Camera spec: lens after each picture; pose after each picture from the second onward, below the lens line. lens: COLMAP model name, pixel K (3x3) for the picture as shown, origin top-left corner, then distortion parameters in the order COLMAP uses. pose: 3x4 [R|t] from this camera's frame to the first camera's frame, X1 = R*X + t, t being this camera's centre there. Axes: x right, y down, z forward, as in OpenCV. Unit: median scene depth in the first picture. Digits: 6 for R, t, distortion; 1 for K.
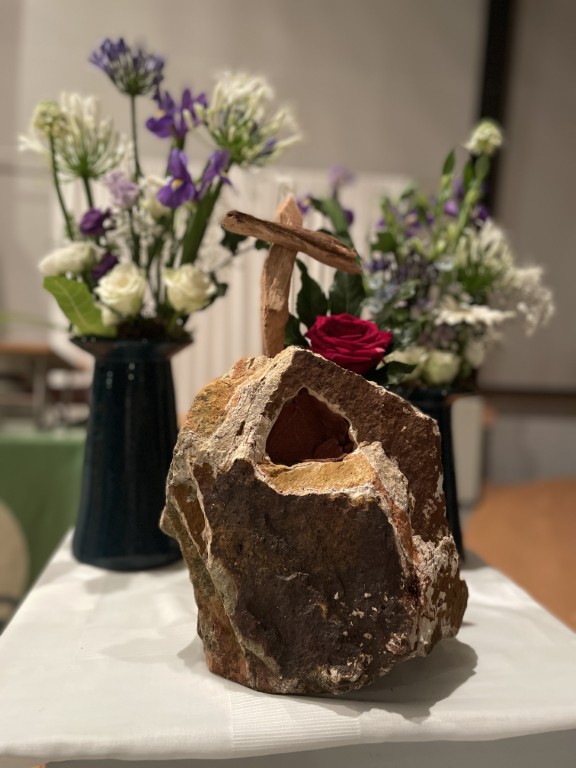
lens RADIAL K [[582.1, 0, 288.0], [0, 582.1, 384.0], [0, 0, 1]] dist [0.083501, -0.130544]
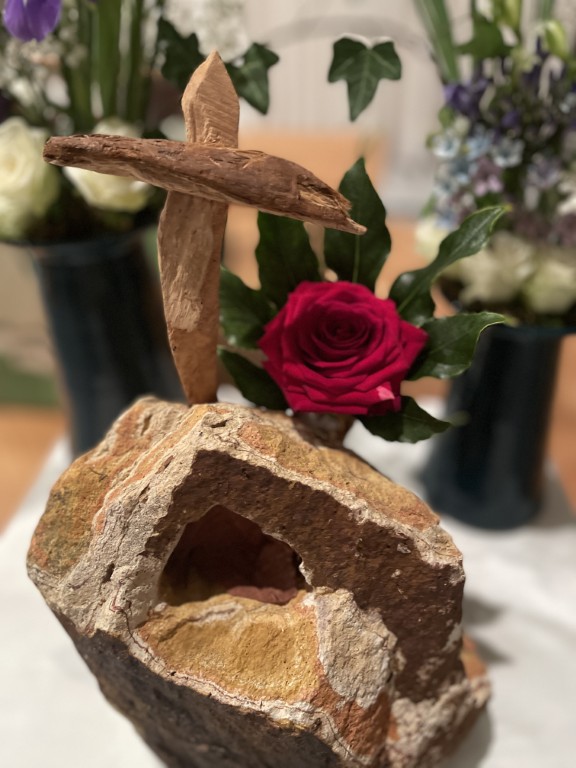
lens RADIAL K [[582.1, 0, 288.0], [0, 582.1, 384.0], [0, 0, 1]] dist [0.083501, -0.130544]
pose [[0.974476, 0.089187, -0.206015, 0.202619], [0.029111, 0.859744, 0.509895, -0.387046], [0.222596, -0.502878, 0.835203, 0.609925]]
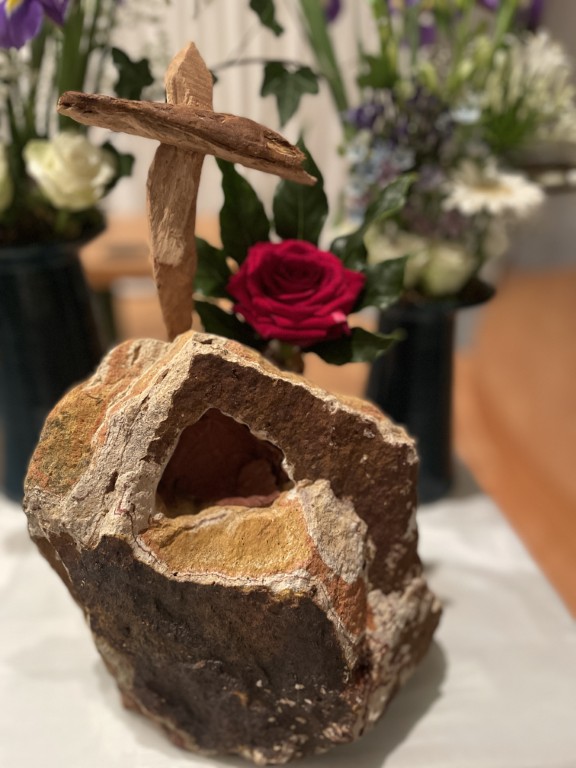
lens RADIAL K [[582.1, 0, 288.0], [0, 582.1, 384.0], [0, 0, 1]] dist [0.083501, -0.130544]
pose [[0.999609, -0.001284, -0.027924, 0.133087], [0.011768, 0.925438, 0.378716, -0.268223], [0.025356, -0.378896, 0.925092, 0.418031]]
